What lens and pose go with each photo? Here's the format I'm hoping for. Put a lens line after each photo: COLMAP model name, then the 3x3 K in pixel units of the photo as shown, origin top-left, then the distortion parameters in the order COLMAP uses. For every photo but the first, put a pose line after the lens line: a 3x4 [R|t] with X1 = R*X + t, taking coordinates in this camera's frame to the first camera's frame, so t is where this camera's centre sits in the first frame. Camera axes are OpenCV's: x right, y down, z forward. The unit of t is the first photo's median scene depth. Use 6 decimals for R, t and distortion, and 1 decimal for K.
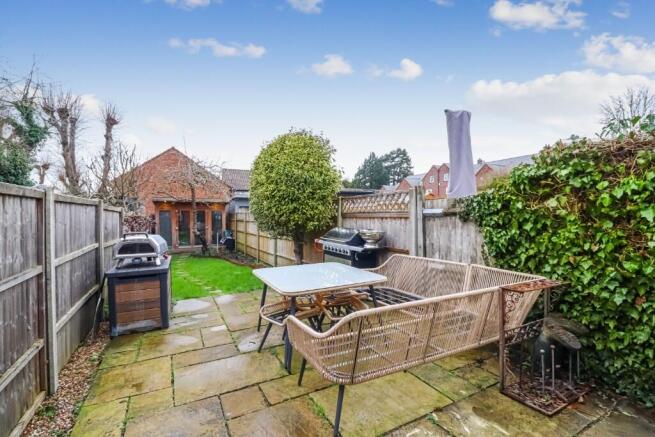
lens RADIAL K [[299.9, 0, 327.5], [0, 299.9, 218.5], [0, 0, 1]] dist [-0.026761, -0.000262]
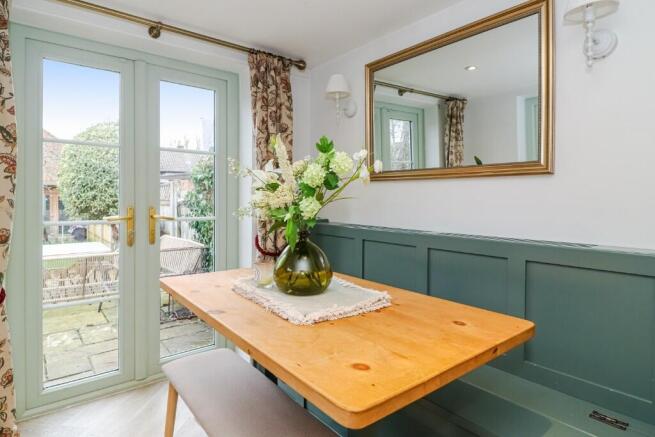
lens RADIAL K [[366.1, 0, 327.6], [0, 366.1, 206.8], [0, 0, 1]] dist [-0.002399, -0.000797]
pose [[0.983727, 0.006761, 0.179542, 0.209630], [-0.007215, 0.999972, 0.001880, -0.001068], [-0.179524, -0.003144, 0.983749, -0.192423]]
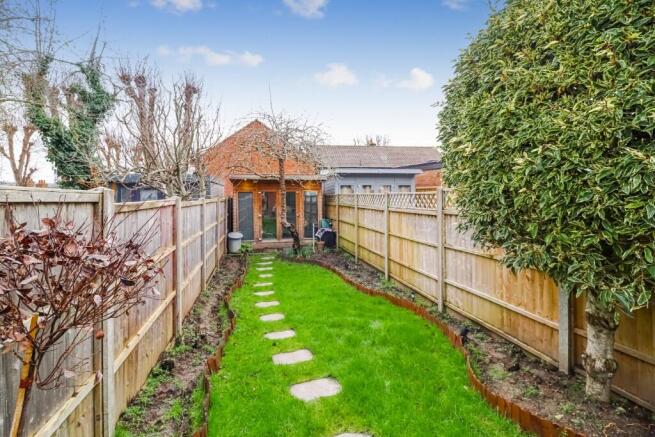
lens RADIAL K [[307.0, 0, 328.3], [0, 307.0, 192.9], [0, 0, 1]] dist [-0.026629, -0.000231]
pose [[0.967945, -0.006281, -0.251082, -0.161619], [0.001900, 0.999842, -0.017690, -0.011385], [0.251153, 0.016646, 0.967804, 0.327535]]
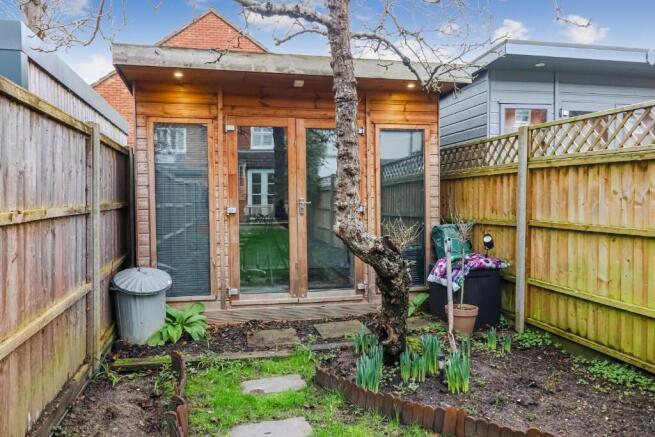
lens RADIAL K [[504.2, 0, 327.5], [0, 504.2, 218.5], [0, 0, 1]] dist [-0.001119, -0.000404]
pose [[0.963998, 0.008479, -0.265776, -0.380050], [-0.000561, 0.999554, 0.029851, 0.031236], [0.265910, -0.028627, 0.963573, 0.738381]]
